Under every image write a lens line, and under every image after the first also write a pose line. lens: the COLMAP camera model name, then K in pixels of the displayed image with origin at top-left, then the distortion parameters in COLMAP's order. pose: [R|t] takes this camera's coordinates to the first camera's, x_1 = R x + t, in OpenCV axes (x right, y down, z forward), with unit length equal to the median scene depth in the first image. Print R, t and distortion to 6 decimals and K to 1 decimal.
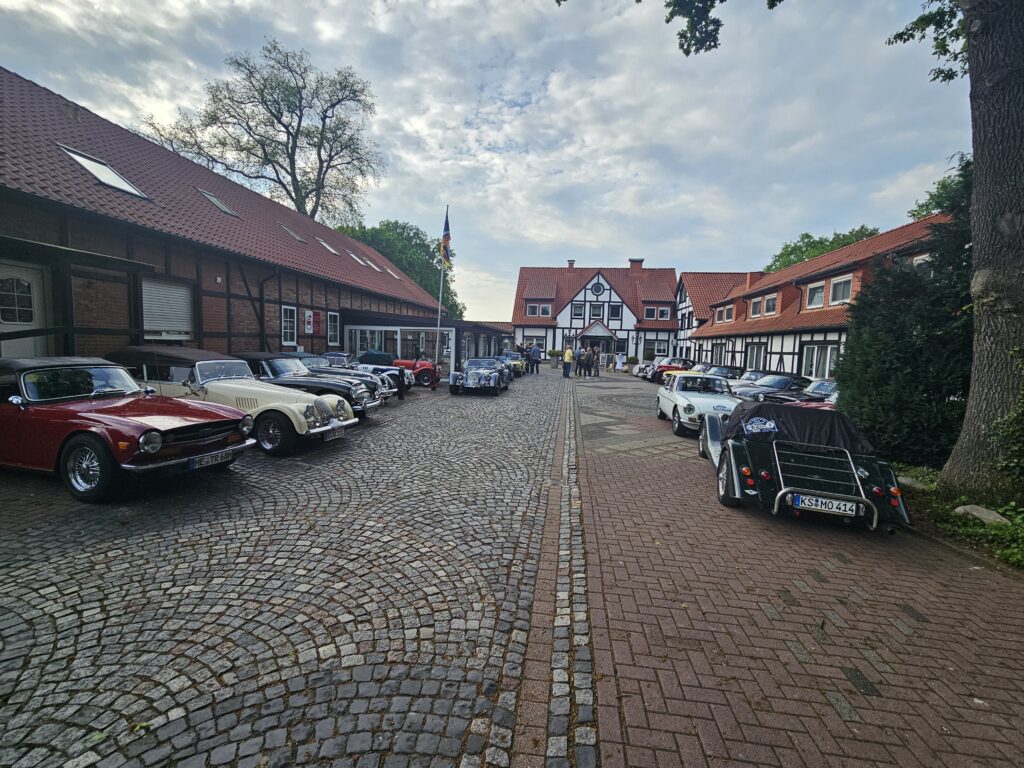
lens RADIAL K [[469.5, 0, 512.0], [0, 469.5, 384.0], [0, 0, 1]] dist [0.000055, -0.000009]
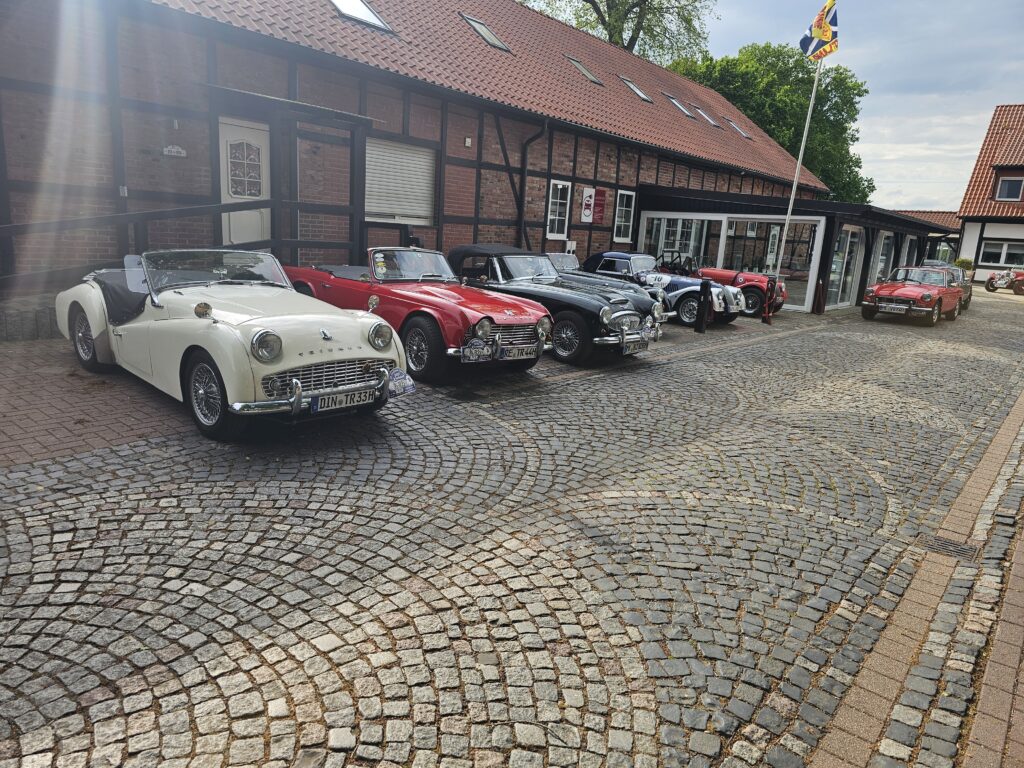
lens RADIAL K [[684.4, 0, 512.0], [0, 684.4, 384.0], [0, 0, 1]] dist [0.058144, -0.047769]
pose [[0.843062, 0.136562, -0.520189, 0.032829], [-0.078734, 0.988144, 0.131807, 0.000817], [0.532022, -0.070165, 0.843819, 0.113082]]
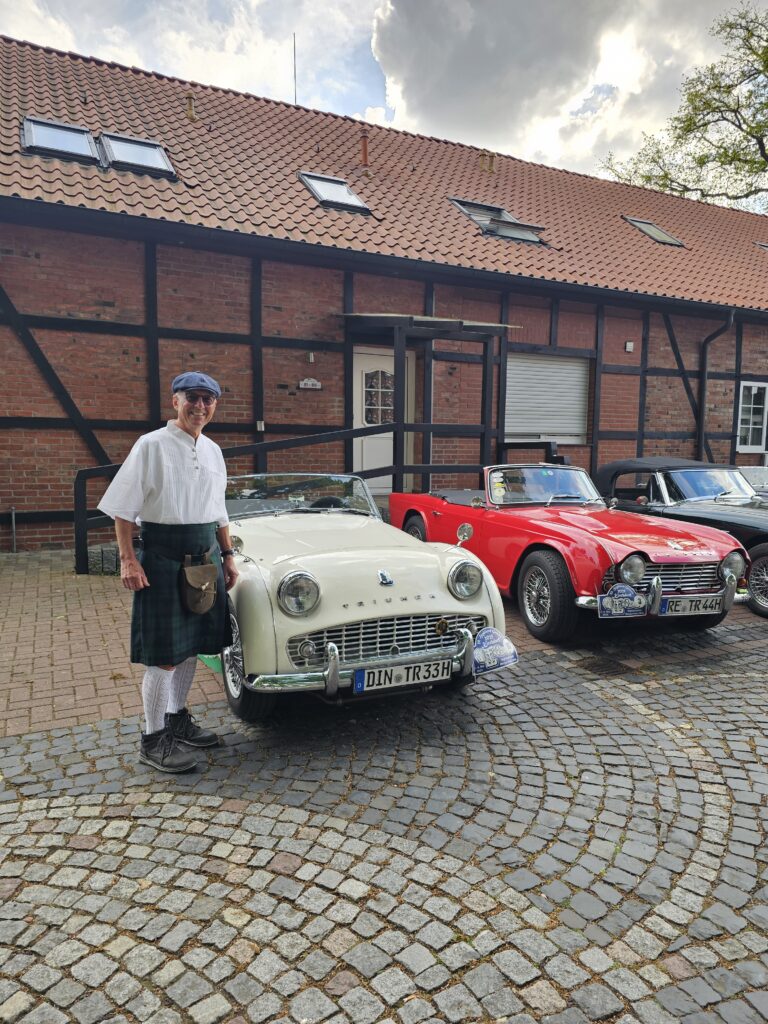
lens RADIAL K [[684.4, 0, 384.0], [0, 684.4, 512.0], [0, 0, 1]] dist [0.058144, -0.047769]
pose [[0.548788, 0.043964, -0.834805, -0.031237], [-0.058784, 0.998174, 0.013924, 0.002177], [0.833892, 0.041432, 0.550370, 0.230818]]
